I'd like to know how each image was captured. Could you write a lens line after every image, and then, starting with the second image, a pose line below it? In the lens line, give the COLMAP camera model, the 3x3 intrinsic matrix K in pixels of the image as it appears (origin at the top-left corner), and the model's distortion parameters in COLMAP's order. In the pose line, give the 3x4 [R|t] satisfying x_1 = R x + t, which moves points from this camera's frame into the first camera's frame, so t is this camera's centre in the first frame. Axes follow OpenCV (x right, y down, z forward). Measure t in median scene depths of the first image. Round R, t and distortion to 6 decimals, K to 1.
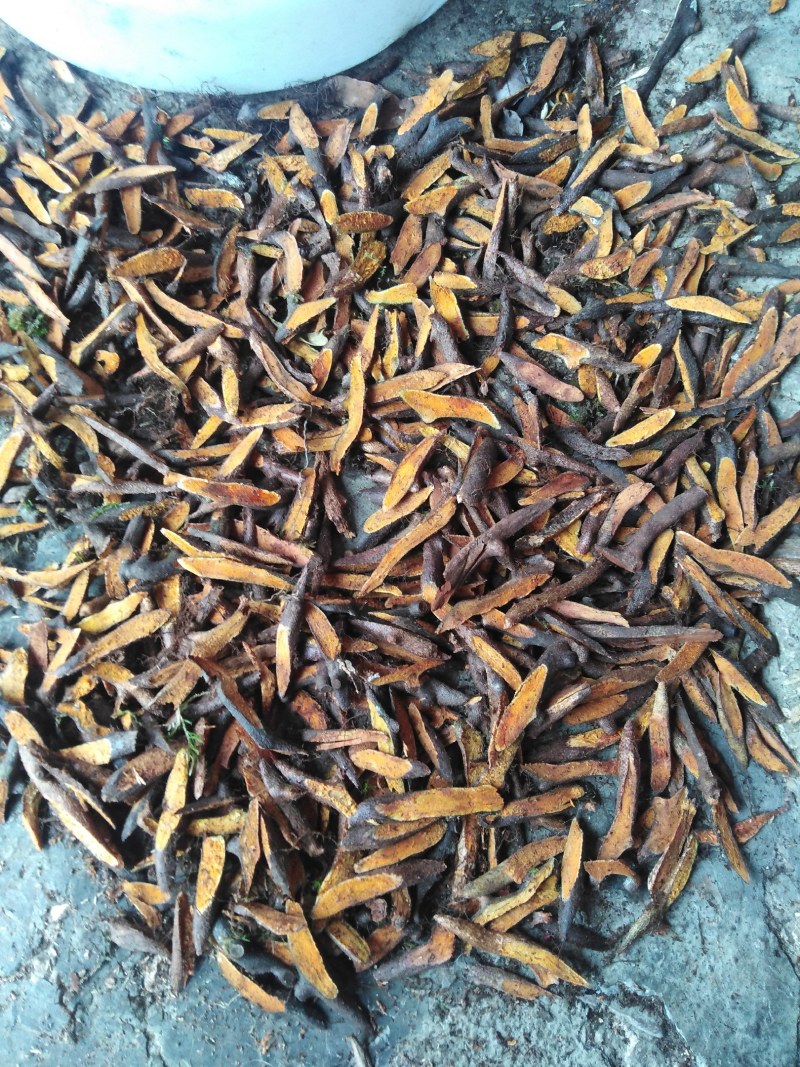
lens RADIAL K [[832.9, 0, 400.0], [0, 832.9, 533.5], [0, 0, 1]] dist [0.001635, 0.017089]
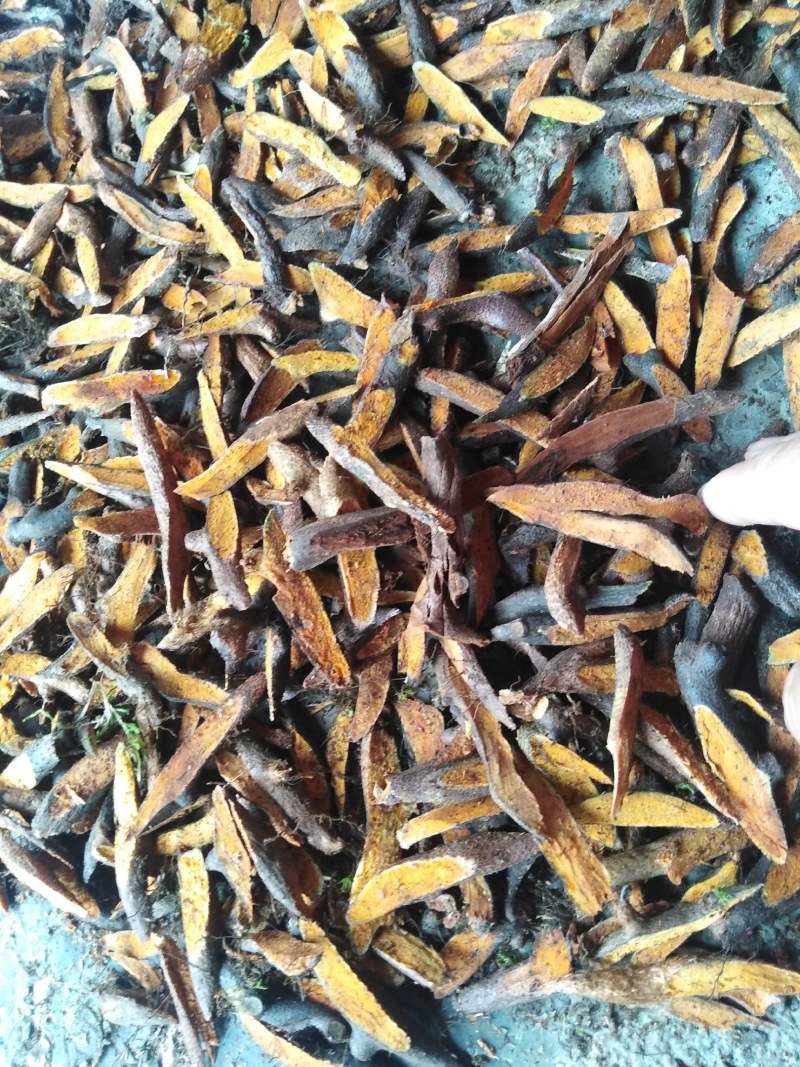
lens RADIAL K [[832.9, 0, 400.0], [0, 832.9, 533.5], [0, 0, 1]] dist [0.001635, 0.017089]
pose [[0.931590, -0.286378, -0.223891, 0.174402], [0.294651, 0.955598, 0.003716, 0.156560], [0.212885, -0.069431, 0.974607, 0.369997]]
